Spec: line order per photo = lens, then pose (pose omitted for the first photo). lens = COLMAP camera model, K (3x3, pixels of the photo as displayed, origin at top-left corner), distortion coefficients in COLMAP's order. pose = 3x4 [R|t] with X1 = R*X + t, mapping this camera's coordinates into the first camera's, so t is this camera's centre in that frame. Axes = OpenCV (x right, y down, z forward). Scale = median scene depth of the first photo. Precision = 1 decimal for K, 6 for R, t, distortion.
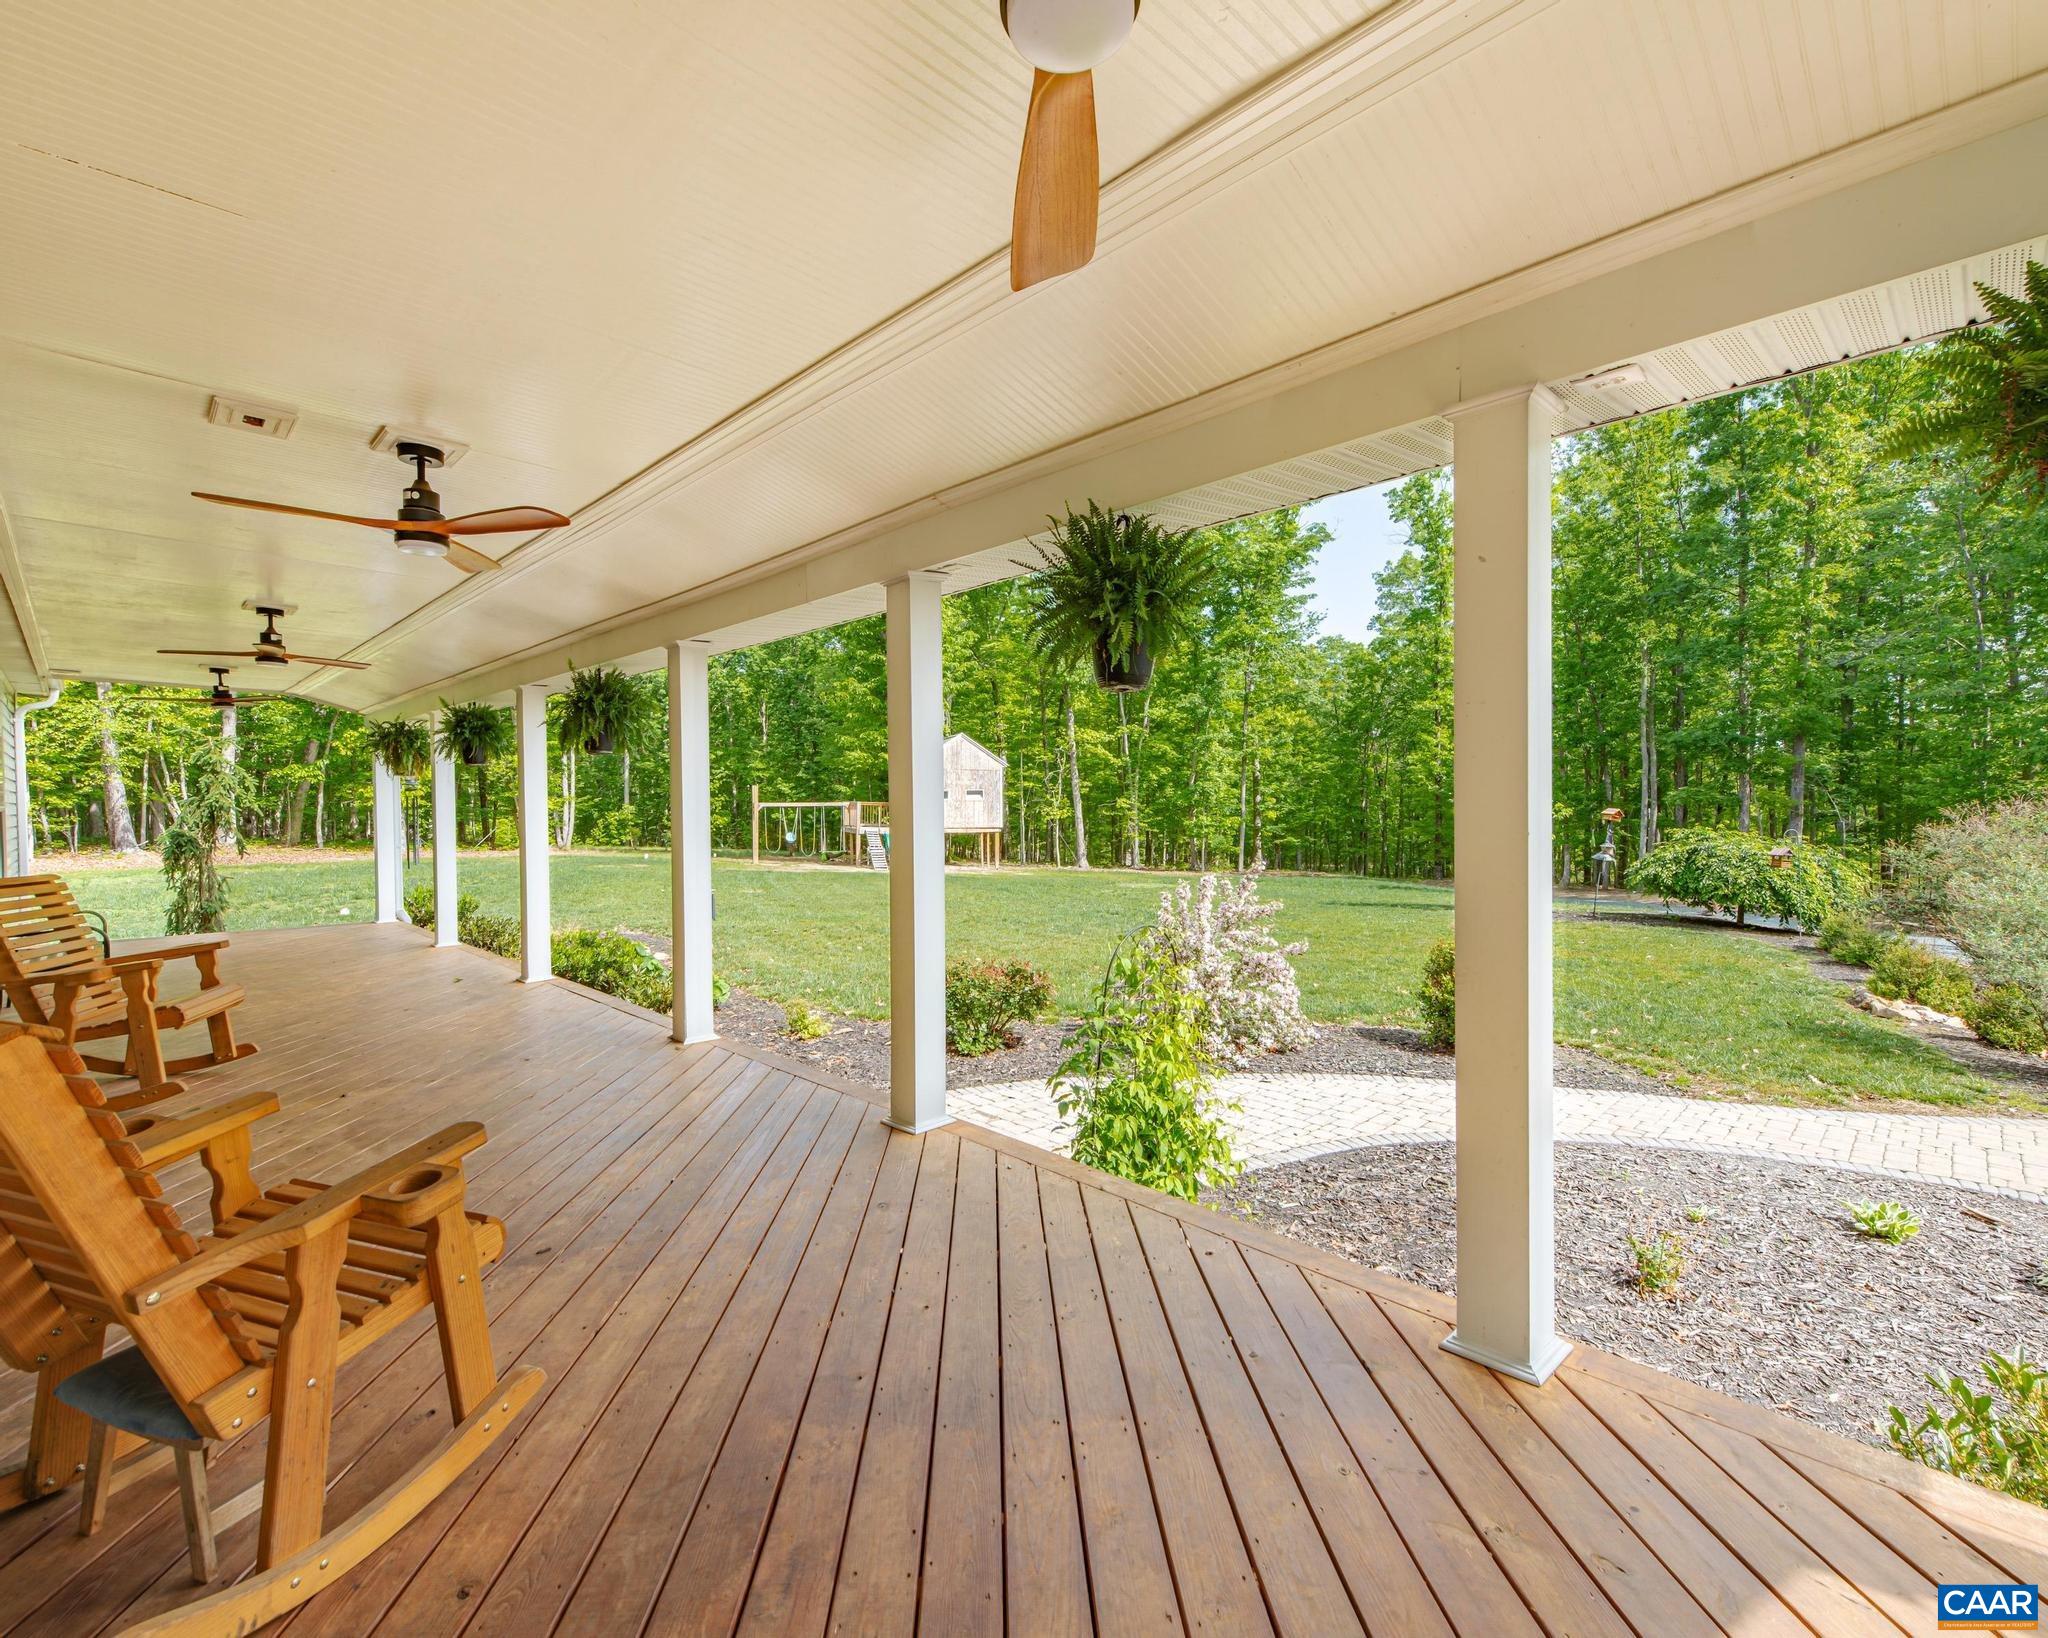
lens RADIAL K [[959.4, 0, 1025.7], [0, 959.4, 824.6], [0, 0, 1]] dist [0.016792, -0.004772]
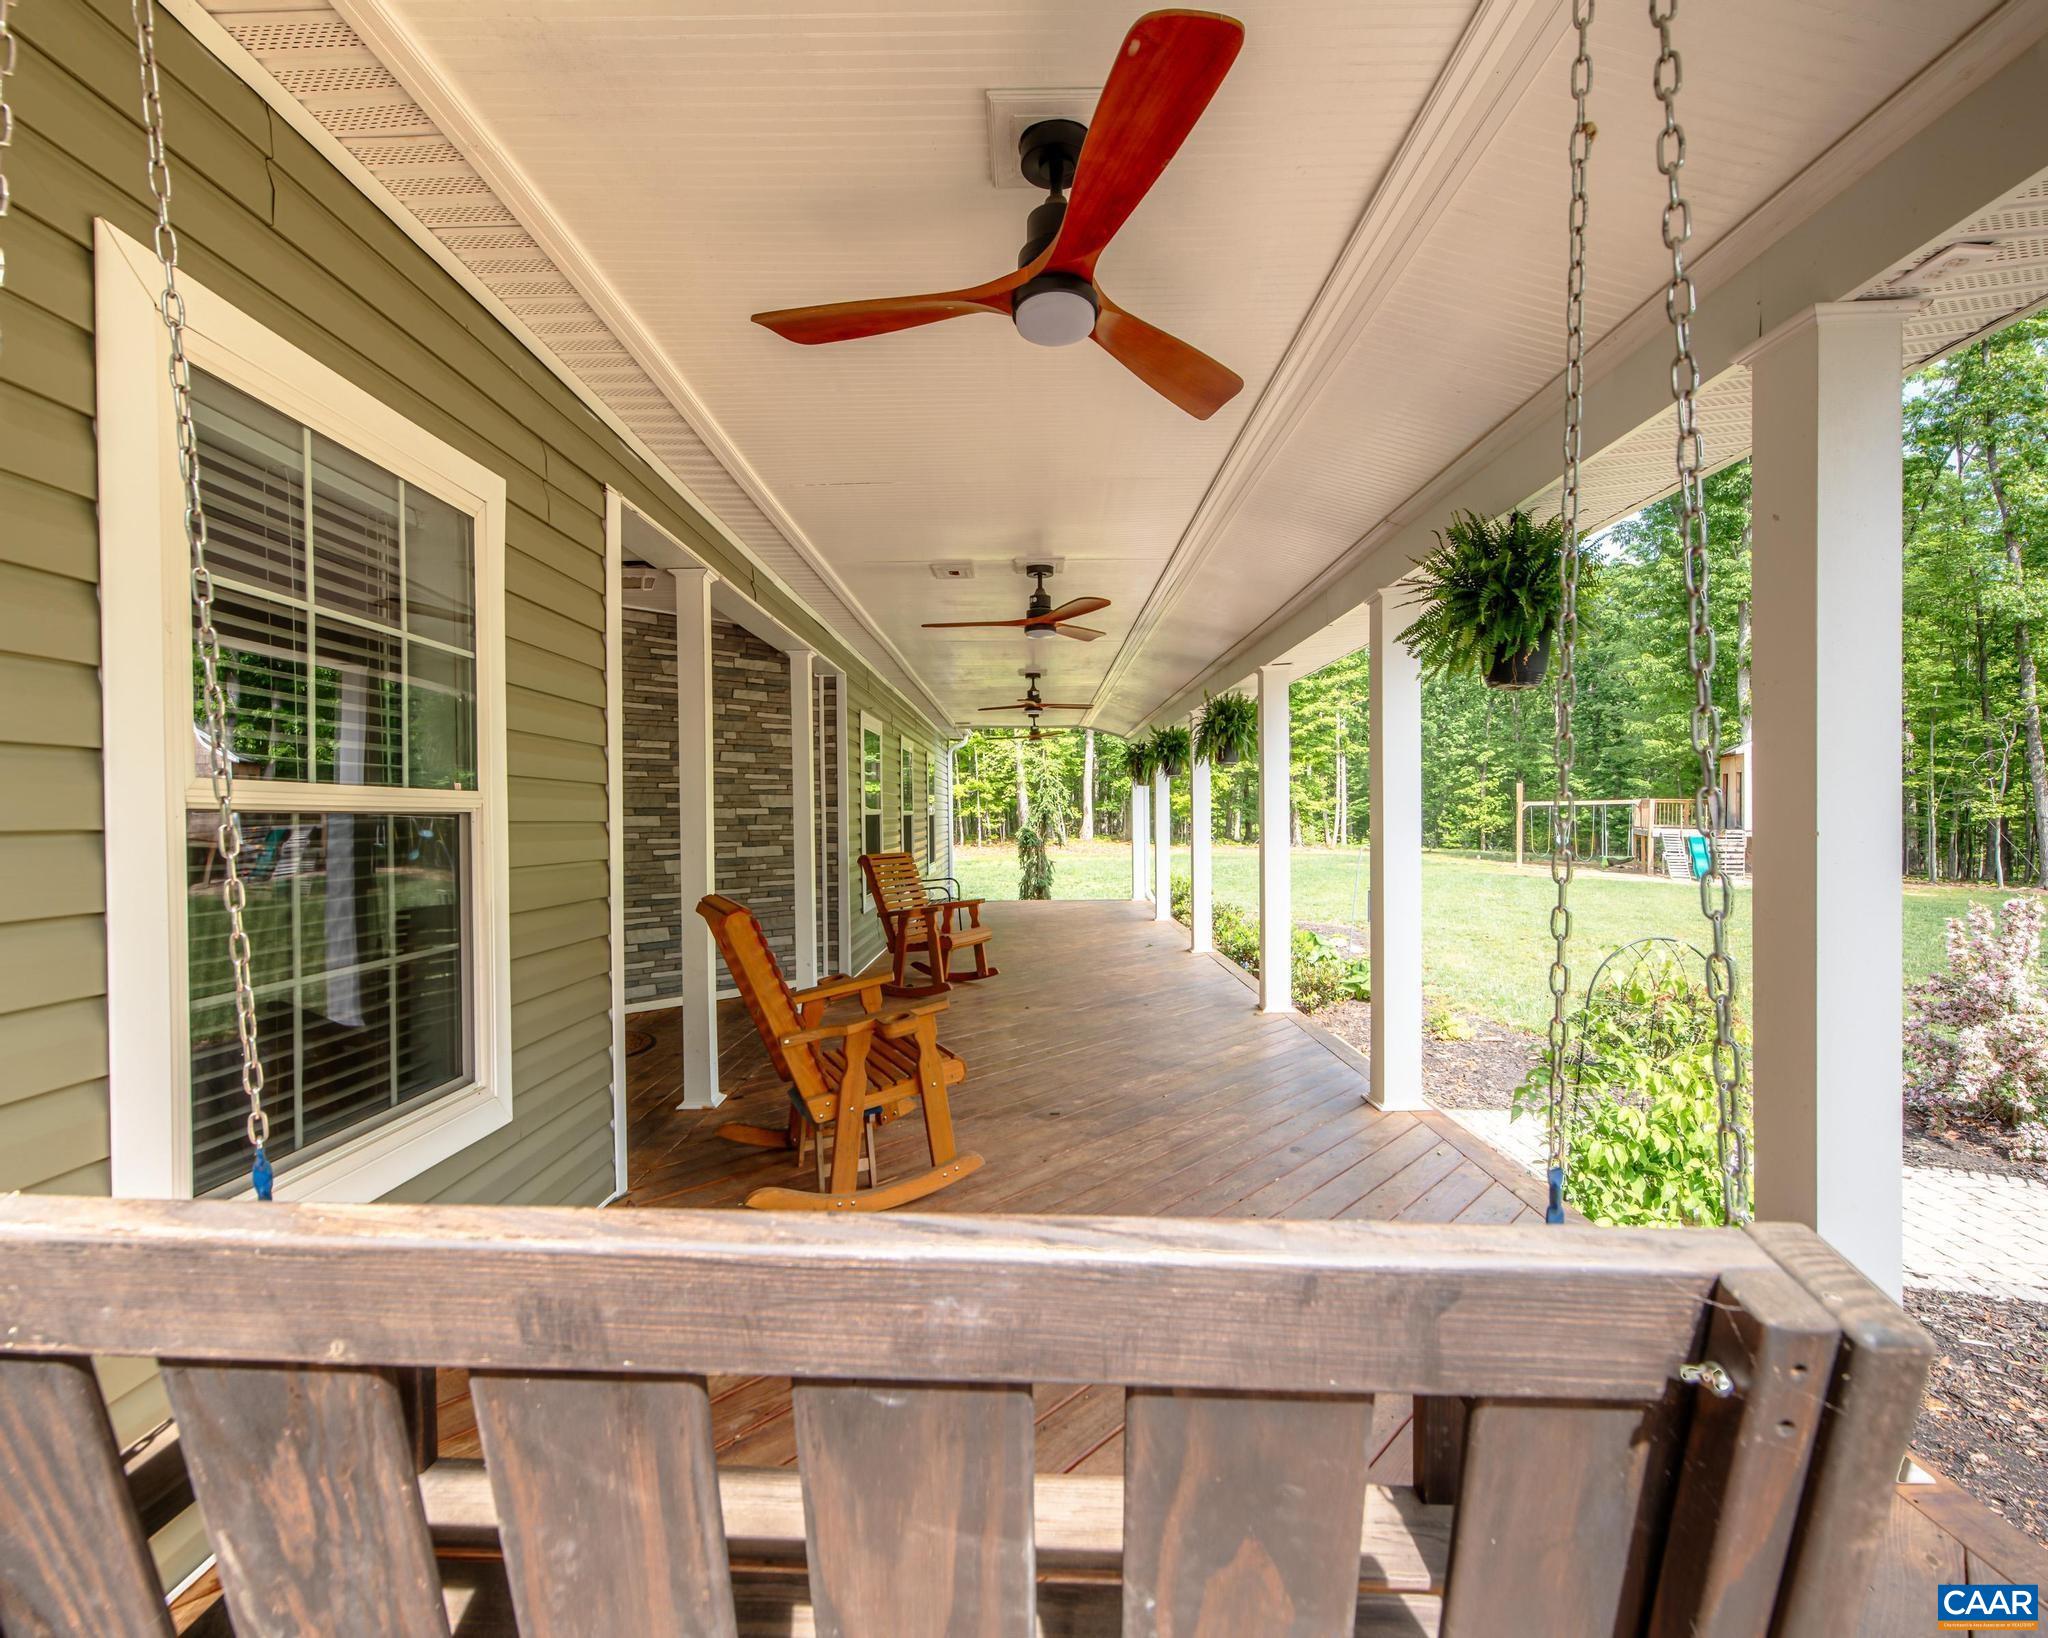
lens RADIAL K [[959.4, 0, 1015.4], [0, 959.4, 818.3], [0, 0, 1]] dist [0.016792, -0.004772]
pose [[0.711658, -0.002214, -0.702522, 0.107905], [-0.002777, 0.999978, -0.005965, 0.000524], [0.702520, 0.006196, 0.711637, -0.018028]]
